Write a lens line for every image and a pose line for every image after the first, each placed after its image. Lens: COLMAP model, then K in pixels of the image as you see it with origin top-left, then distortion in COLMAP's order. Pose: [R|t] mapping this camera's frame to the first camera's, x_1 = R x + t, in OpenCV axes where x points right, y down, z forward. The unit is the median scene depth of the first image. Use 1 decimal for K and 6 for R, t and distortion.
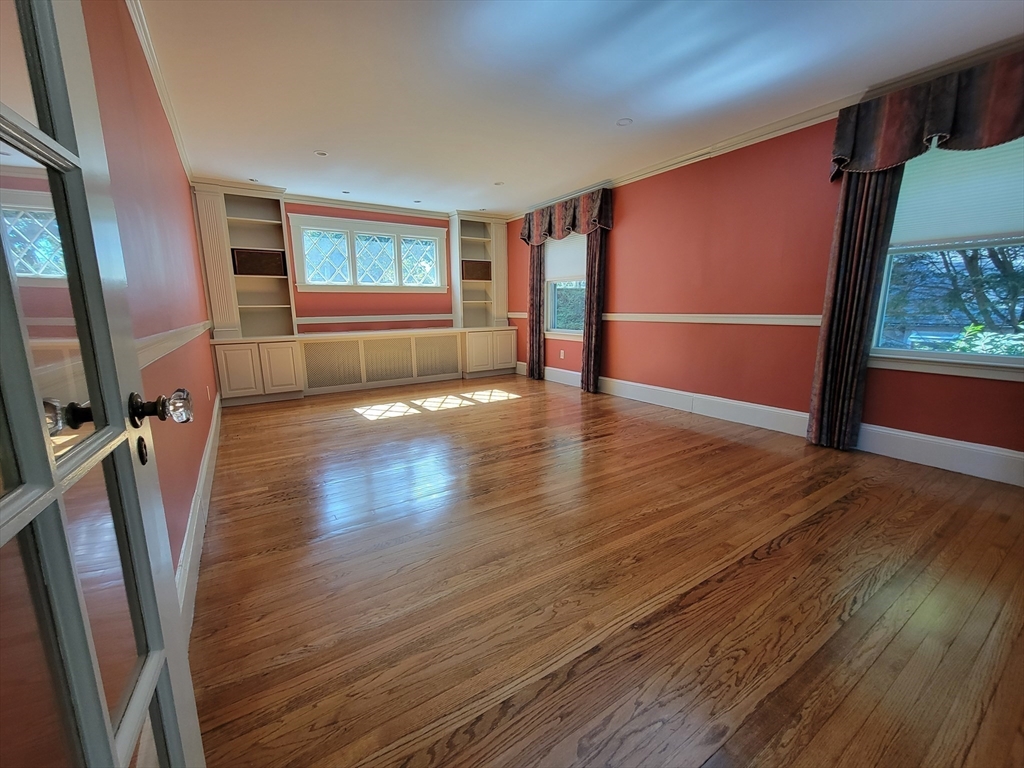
lens RADIAL K [[420.0, 0, 508.3], [0, 420.0, 386.3], [0, 0, 1]] dist [-0.000502, -0.000488]
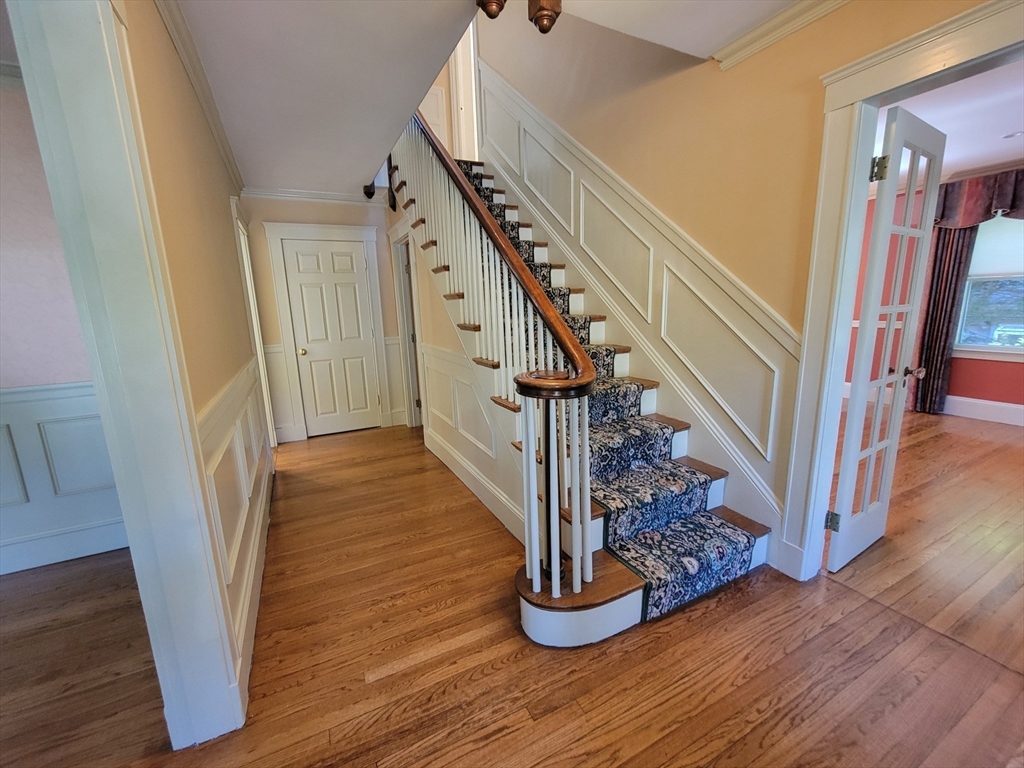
lens RADIAL K [[420.0, 0, 516.6], [0, 420.0, 383.2], [0, 0, 1]] dist [-0.000502, -0.000488]
pose [[0.995469, 0.003699, -0.095012, -0.567373], [-0.003224, 0.999982, 0.005152, 0.046871], [0.095029, -0.004822, 0.995463, -0.661803]]
